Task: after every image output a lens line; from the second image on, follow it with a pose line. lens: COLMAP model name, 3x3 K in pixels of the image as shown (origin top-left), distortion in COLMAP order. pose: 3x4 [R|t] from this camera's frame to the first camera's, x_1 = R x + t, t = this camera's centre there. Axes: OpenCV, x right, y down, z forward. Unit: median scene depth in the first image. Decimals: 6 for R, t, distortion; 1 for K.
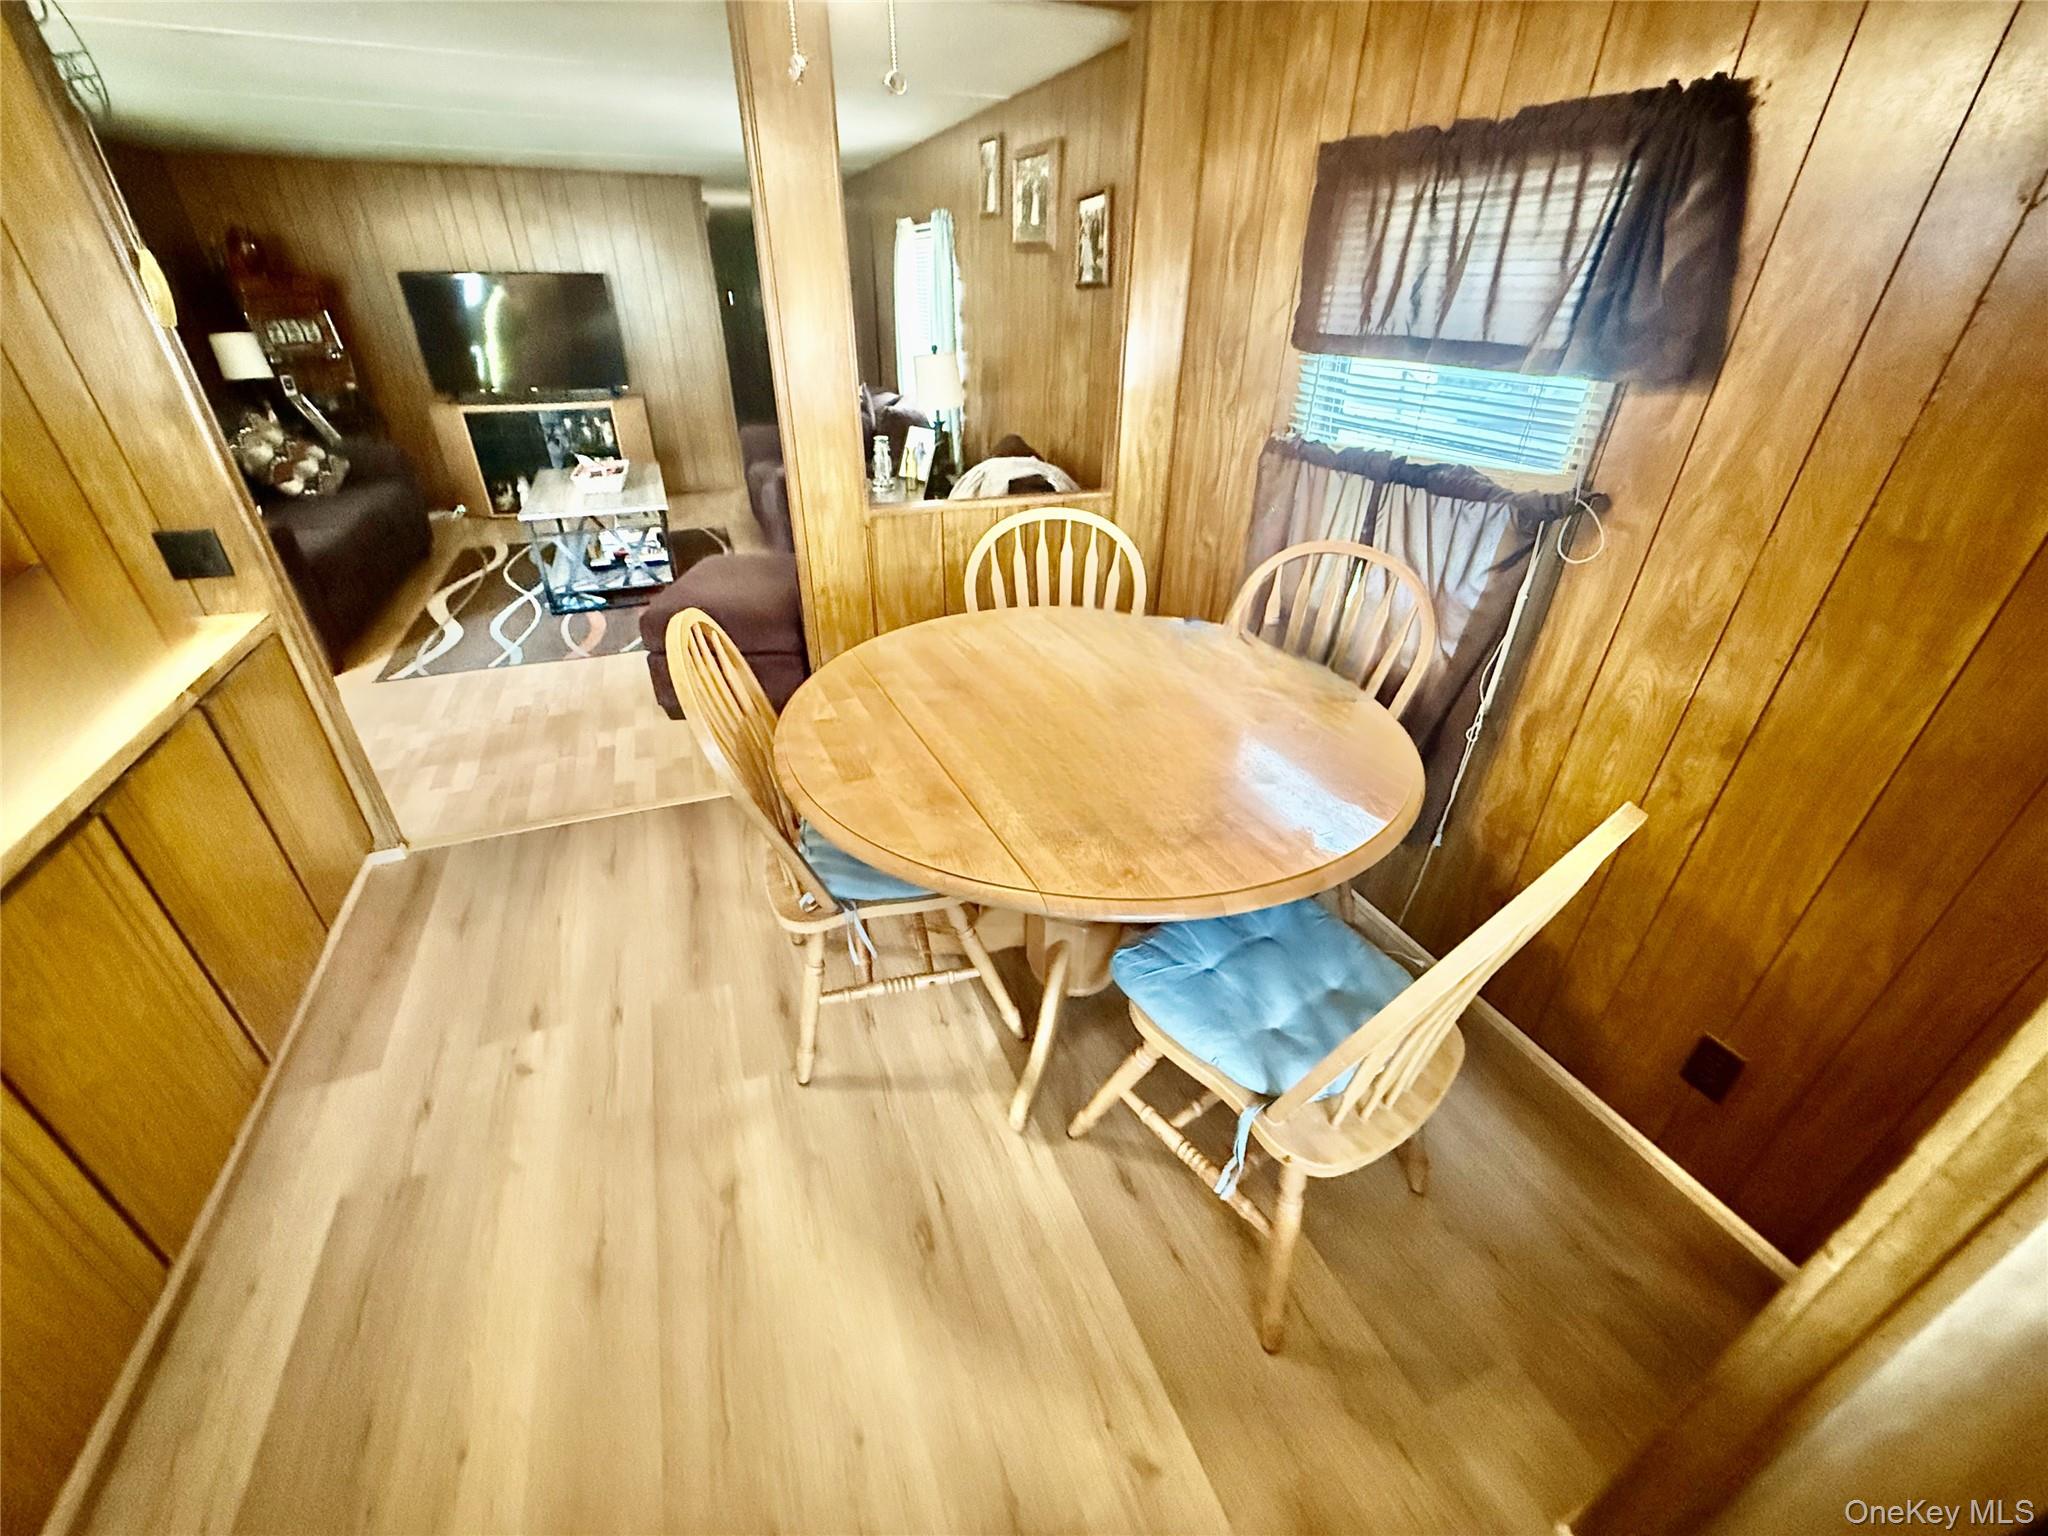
lens RADIAL K [[816.0, 0, 1010.4], [0, 816.0, 756.9], [0, 0, 1]] dist [0.001724, 0.000268]
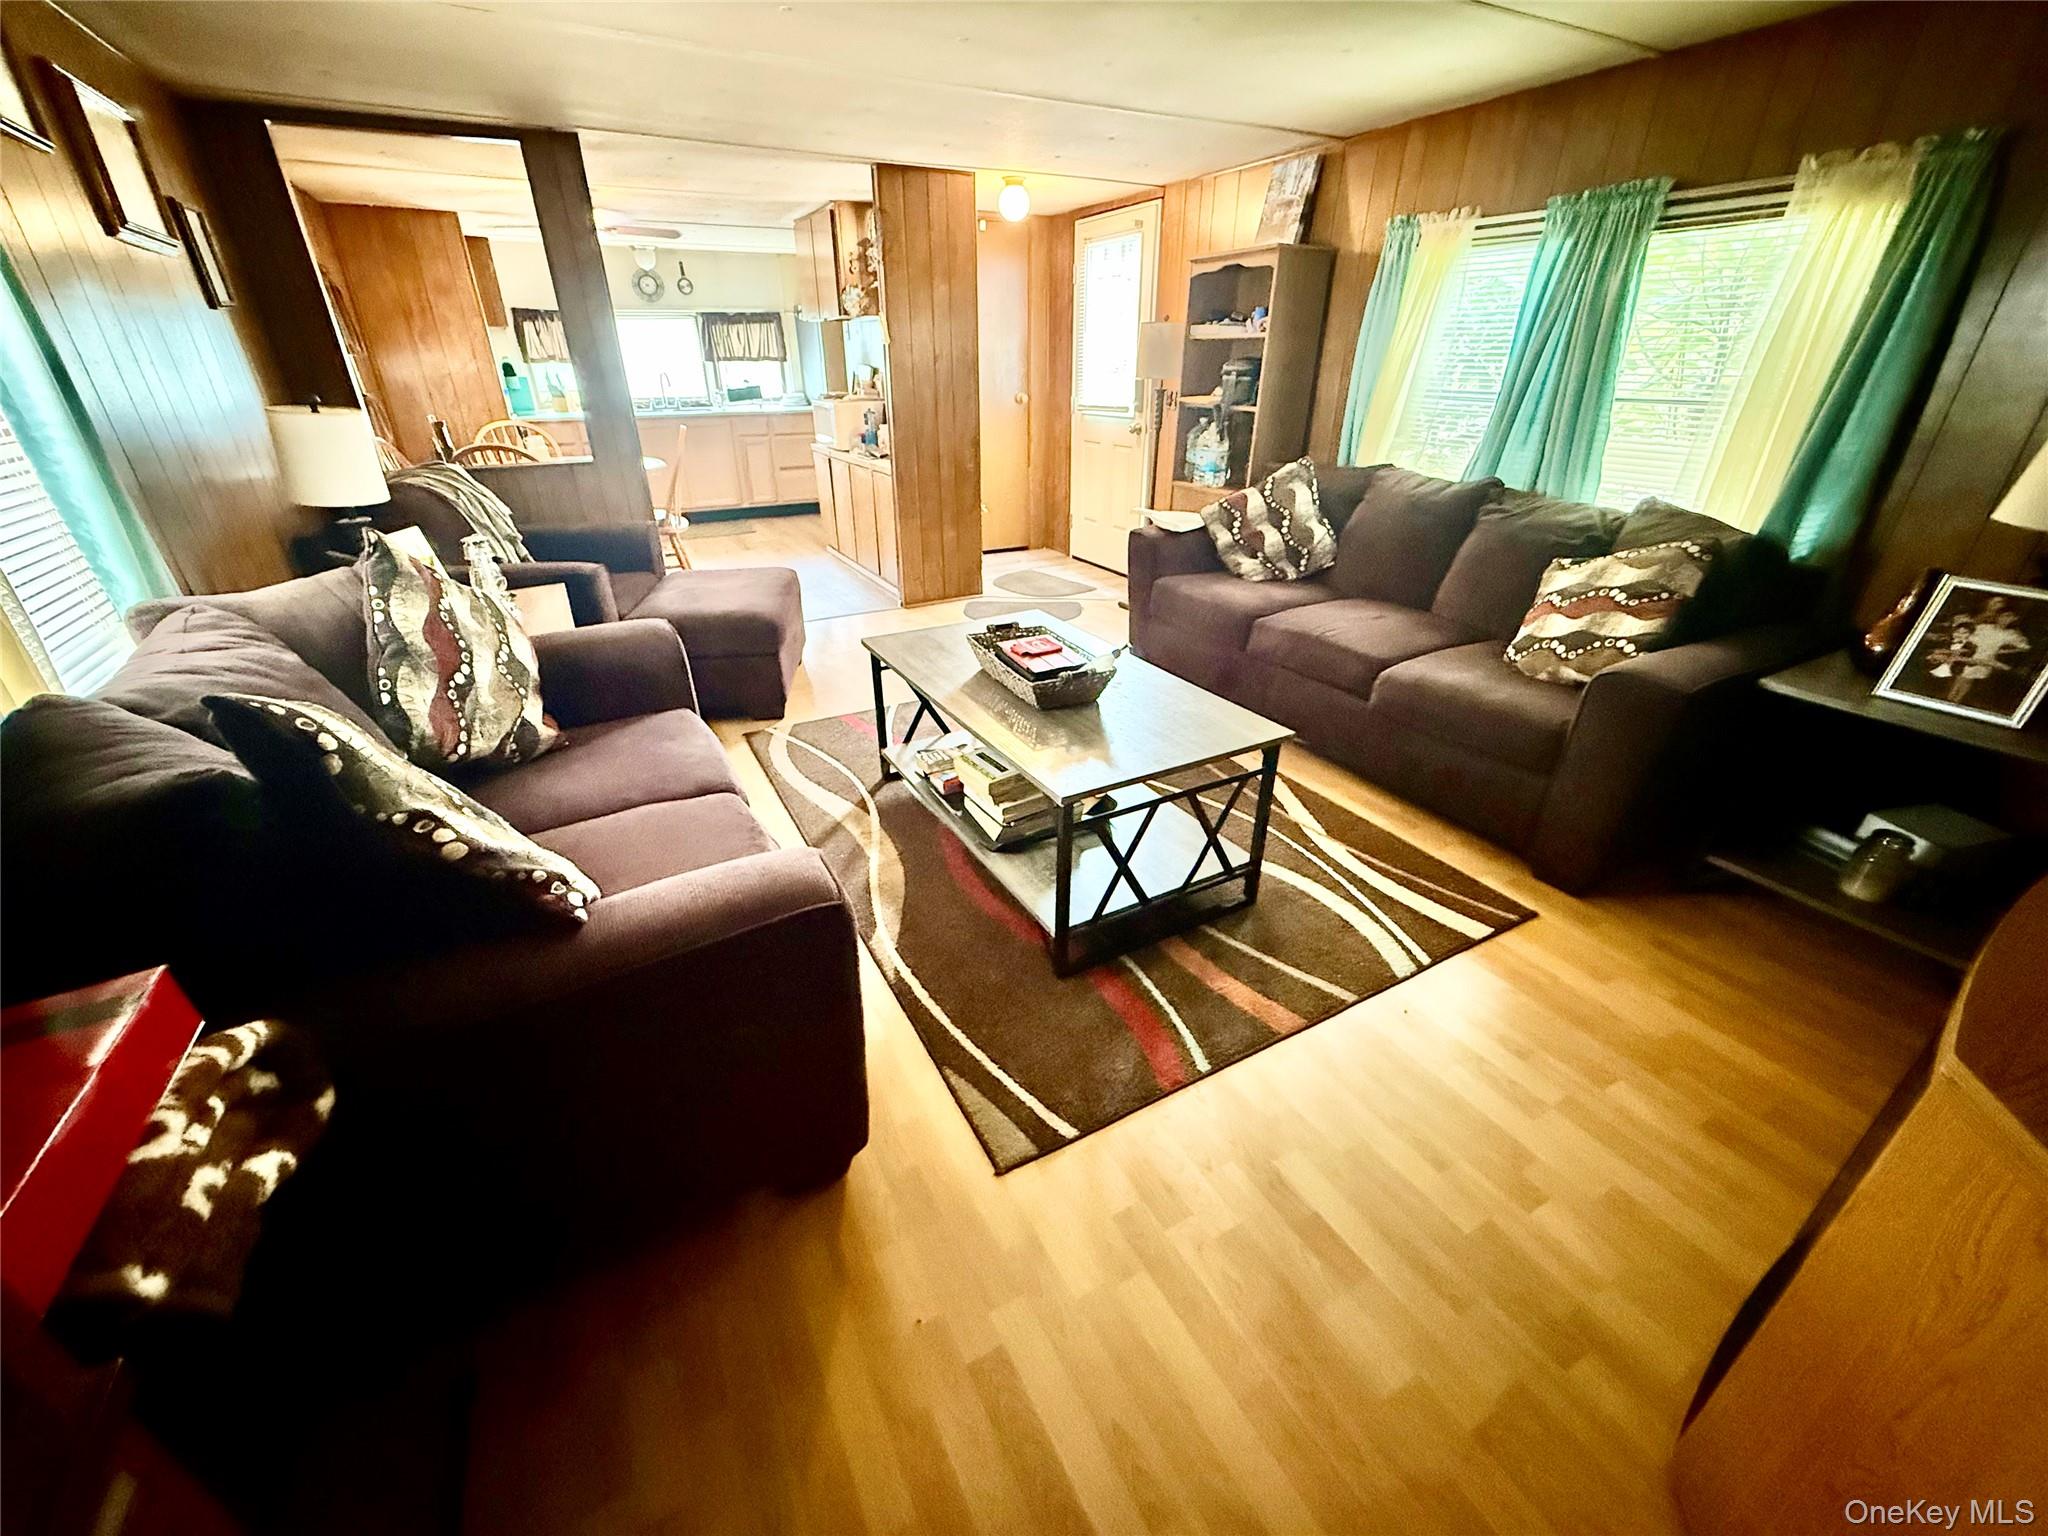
lens RADIAL K [[814.3, 0, 1019.2], [0, 814.3, 770.4], [0, 0, 1]] dist [0.000356, 0.000106]
pose [[-0.992948, 0.049494, -0.107727, -0.463656], [-0.063131, 0.548380, 0.833843, -0.786362], [0.100346, 0.834763, -0.541388, 1.434390]]
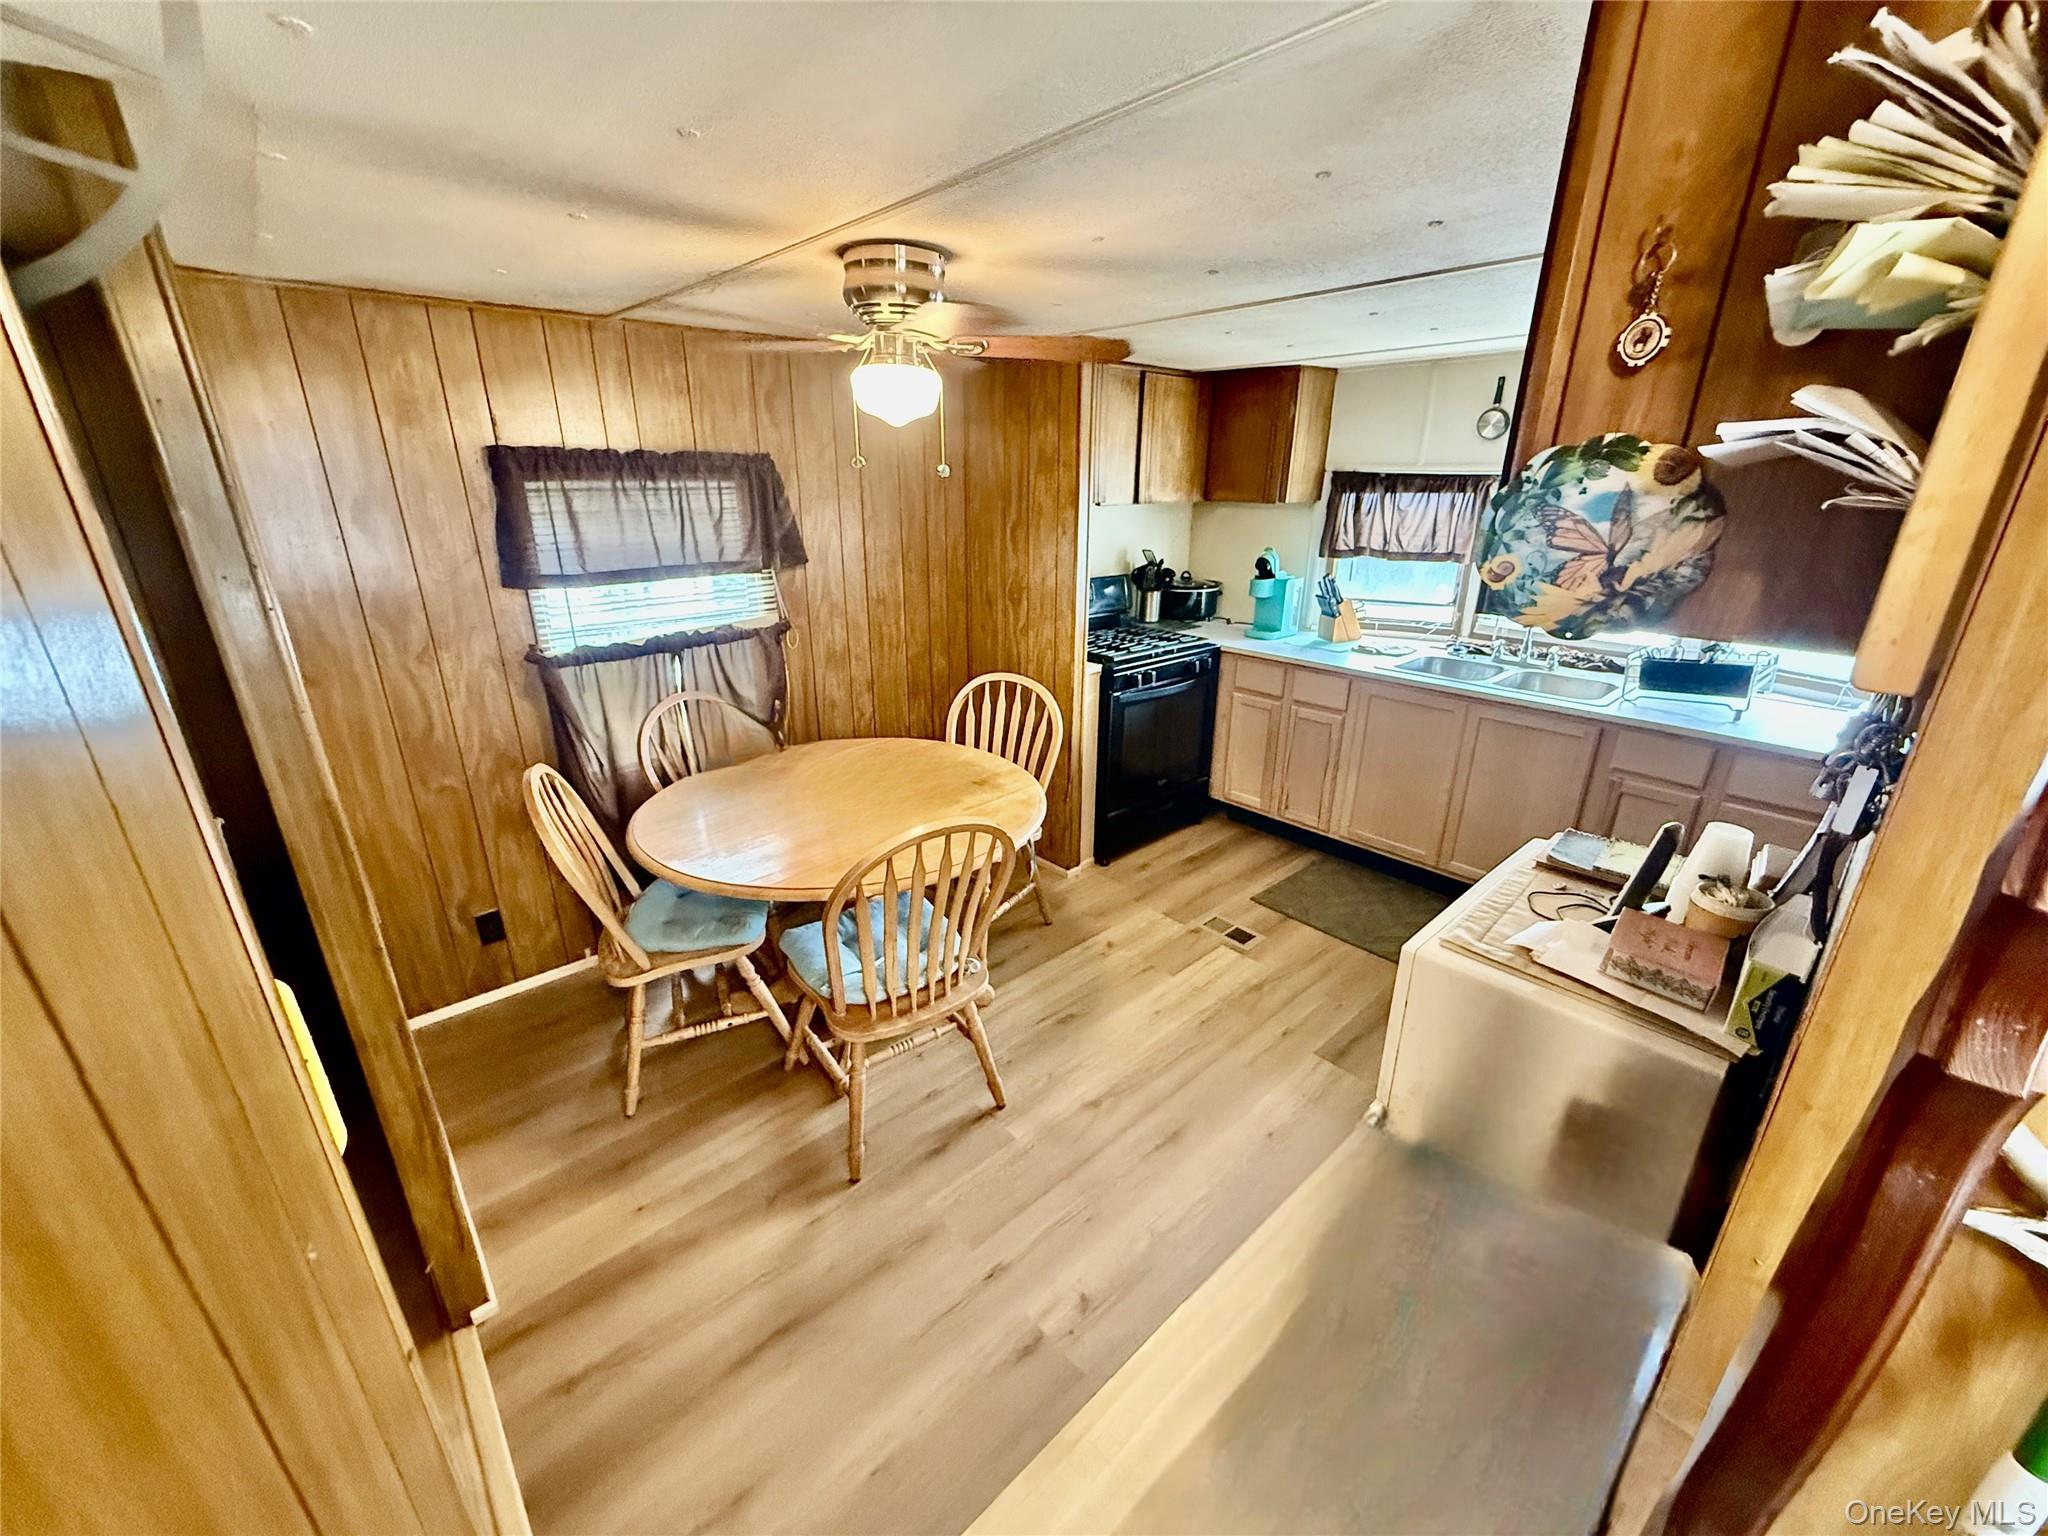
lens RADIAL K [[814.3, 0, 1019.2], [0, 814.3, 770.4], [0, 0, 1]] dist [0.000356, 0.000106]
pose [[-0.352155, -0.328422, 0.876428, -0.520546], [0.465407, 0.750986, 0.468419, -0.257506], [-0.812024, 0.572851, -0.111613, 0.341412]]
